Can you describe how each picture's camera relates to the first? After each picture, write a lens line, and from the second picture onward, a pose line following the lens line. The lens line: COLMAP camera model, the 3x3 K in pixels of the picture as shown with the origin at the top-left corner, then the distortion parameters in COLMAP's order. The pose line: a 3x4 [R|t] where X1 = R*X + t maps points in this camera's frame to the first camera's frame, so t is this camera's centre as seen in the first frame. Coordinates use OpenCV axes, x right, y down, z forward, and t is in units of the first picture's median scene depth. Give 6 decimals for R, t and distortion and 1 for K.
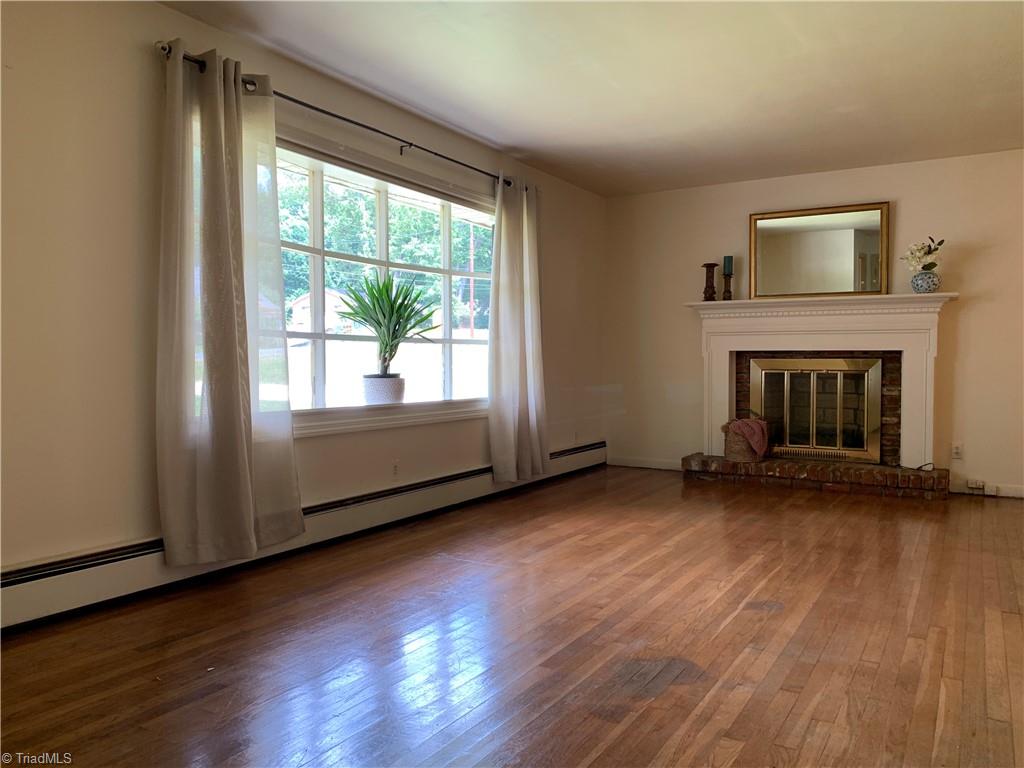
lens RADIAL K [[787.0, 0, 508.8], [0, 787.0, 377.9], [0, 0, 1]] dist [0.002670, 0.008732]
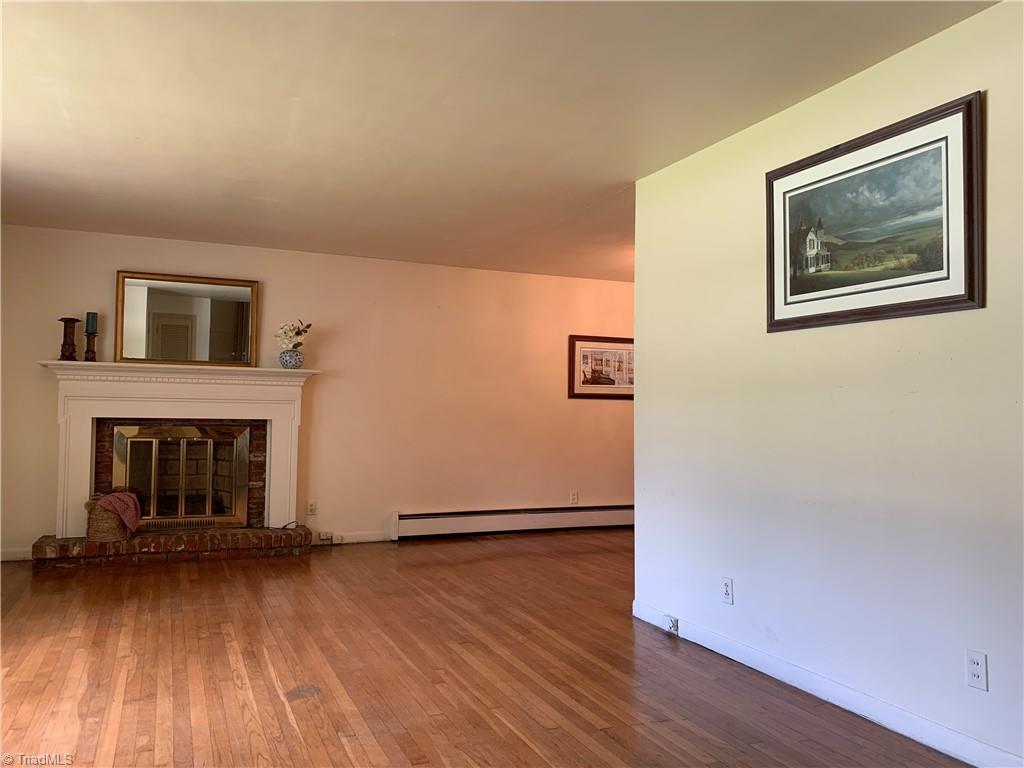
lens RADIAL K [[787.0, 0, 508.8], [0, 787.0, 377.9], [0, 0, 1]] dist [0.002670, 0.008732]
pose [[0.585598, 0.042397, 0.809492, -0.195860], [0.005470, 0.998402, -0.056248, -0.030153], [-0.810583, 0.037367, 0.584430, 0.100076]]
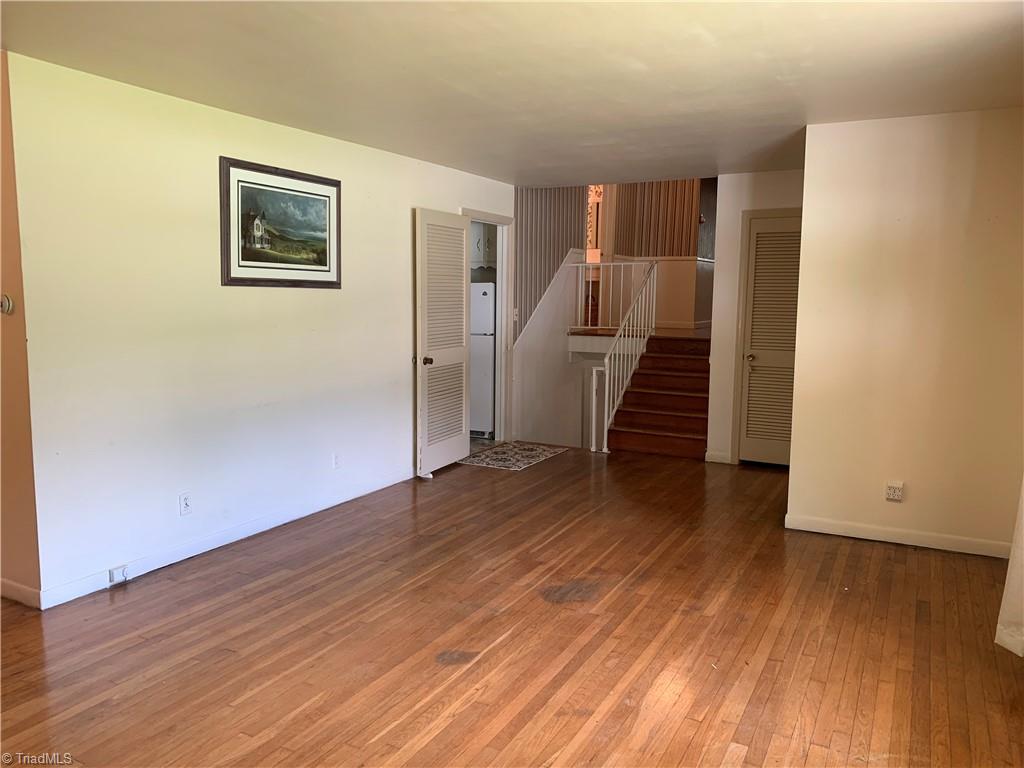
lens RADIAL K [[787.0, 0, 508.8], [0, 787.0, 377.9], [0, 0, 1]] dist [0.002670, 0.008732]
pose [[-0.998679, -0.005236, -0.051113, 0.170997], [-0.011909, 0.991293, 0.131138, -0.113308], [0.049981, 0.131573, -0.990046, 1.086940]]
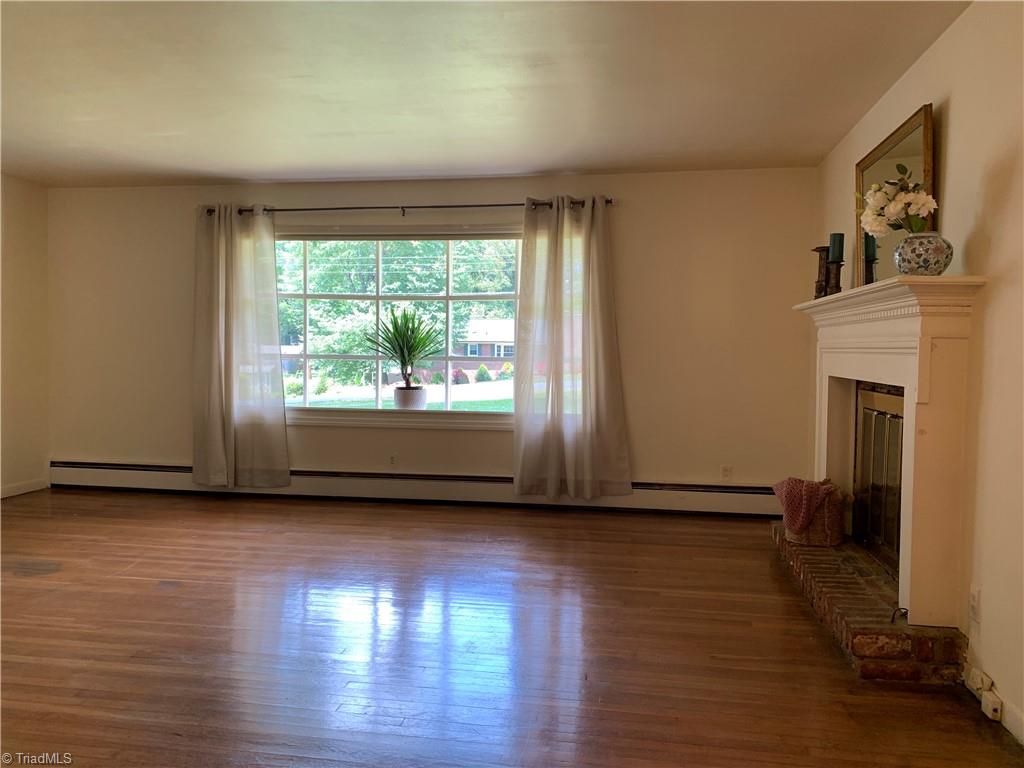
lens RADIAL K [[782.2, 0, 498.0], [0, 782.2, 381.6], [0, 0, 1]] dist [0.062086, -0.105639]
pose [[0.353151, 0.038059, -0.934792, 0.920991], [-0.029665, 0.999125, 0.029471, -0.047150], [0.935096, 0.017322, 0.353971, 0.574480]]
